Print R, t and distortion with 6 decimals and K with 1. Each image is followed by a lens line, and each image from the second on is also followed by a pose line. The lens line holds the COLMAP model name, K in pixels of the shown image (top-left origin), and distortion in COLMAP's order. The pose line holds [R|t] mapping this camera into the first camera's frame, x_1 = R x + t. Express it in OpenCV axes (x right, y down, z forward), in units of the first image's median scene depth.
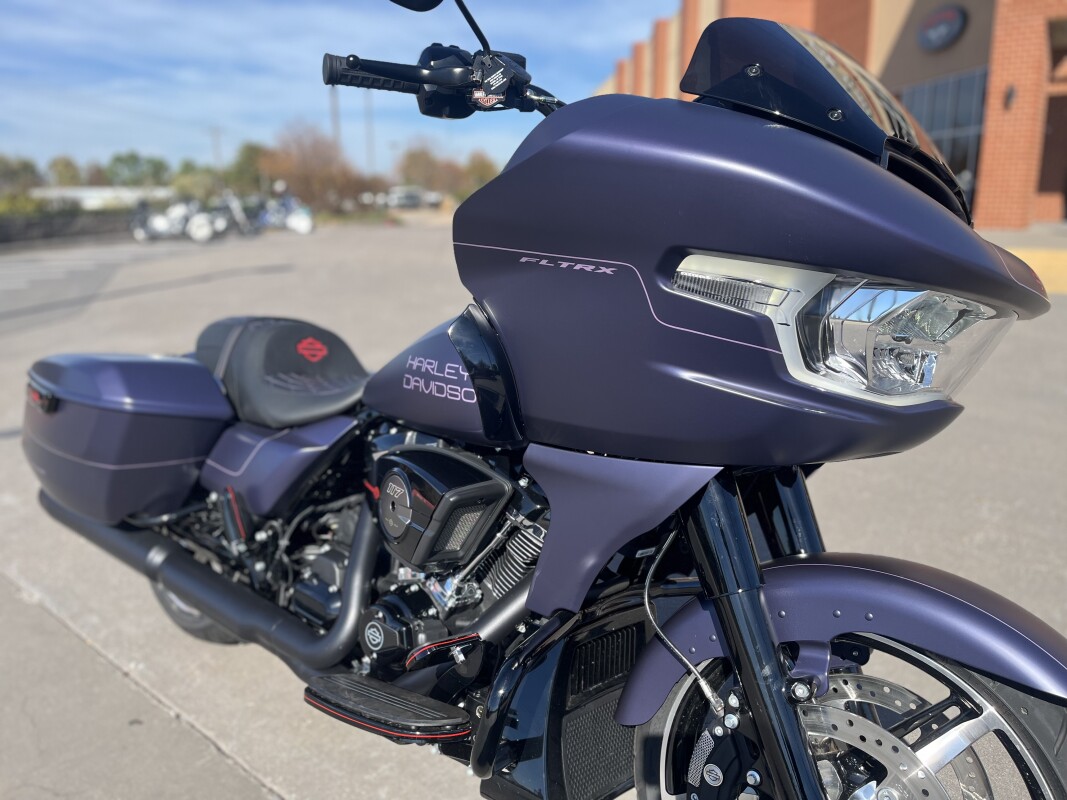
lens RADIAL K [[817.1, 0, 529.5], [0, 817.1, 398.1], [0, 0, 1]] dist [0.075900, -0.089758]
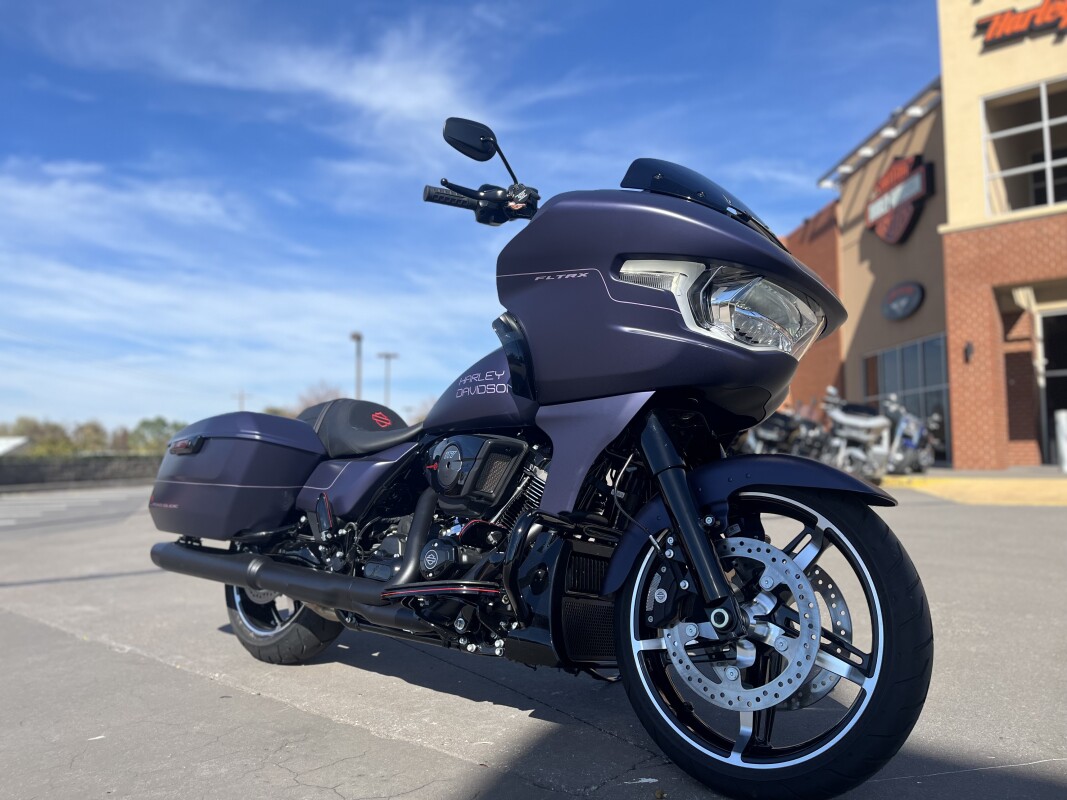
lens RADIAL K [[823.7, 0, 531.6], [0, 823.7, 399.9], [0, 0, 1]] dist [0.087615, -0.135422]
pose [[0.999984, 0.001377, -0.005410, -0.007170], [-0.002991, 0.950409, -0.310990, 0.511882], [0.004713, 0.311001, 0.950398, -0.489536]]
